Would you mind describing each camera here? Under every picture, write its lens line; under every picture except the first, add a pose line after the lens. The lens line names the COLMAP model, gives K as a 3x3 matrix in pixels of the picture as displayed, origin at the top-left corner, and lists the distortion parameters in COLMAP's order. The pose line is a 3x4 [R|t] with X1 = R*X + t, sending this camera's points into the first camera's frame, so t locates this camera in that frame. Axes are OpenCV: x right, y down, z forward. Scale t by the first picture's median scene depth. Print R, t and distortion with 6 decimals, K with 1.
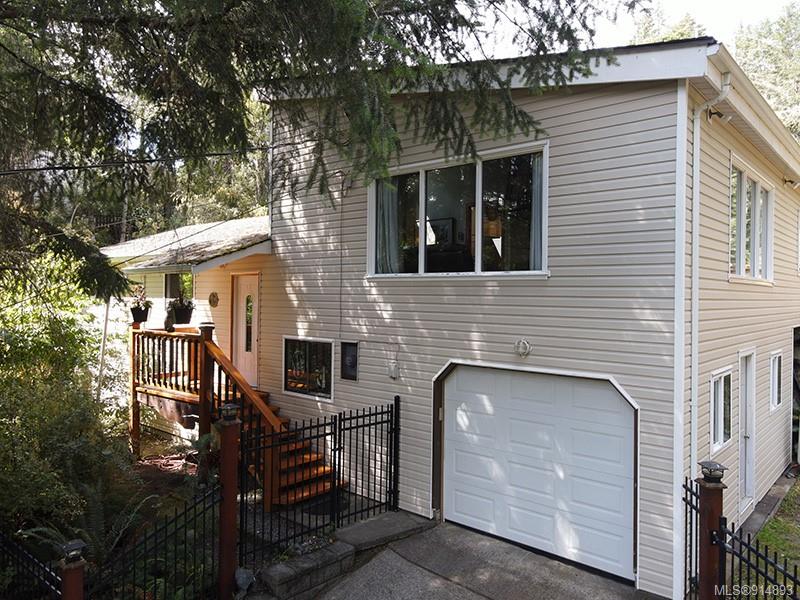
lens RADIAL K [[588.9, 0, 401.3], [0, 588.9, 296.7], [0, 0, 1]] dist [0.007756, 0.000452]
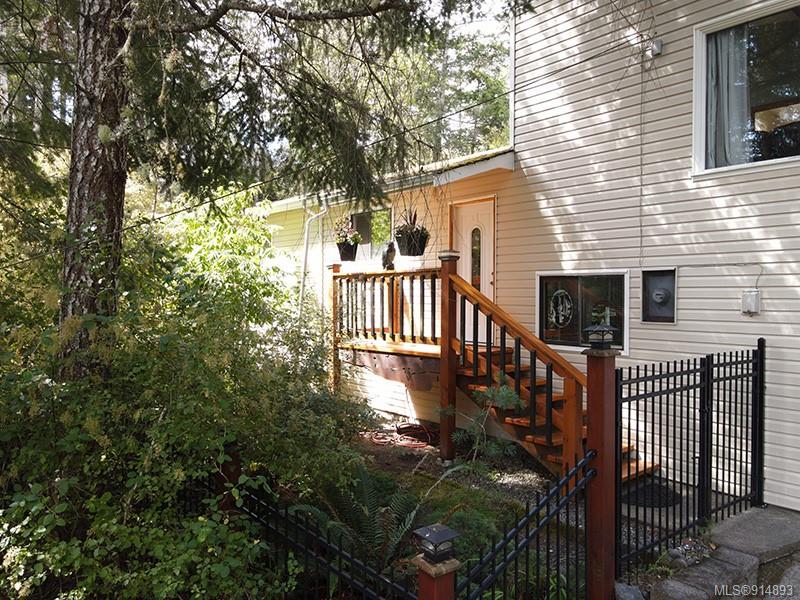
lens RADIAL K [[588.9, 0, 402.7], [0, 588.9, 296.9], [0, 0, 1]] dist [0.007756, 0.000452]
pose [[0.990578, -0.004947, -0.136863, -0.307303], [0.004838, 0.999988, -0.001124, 0.112407], [0.136867, 0.000451, 0.990589, 0.250252]]
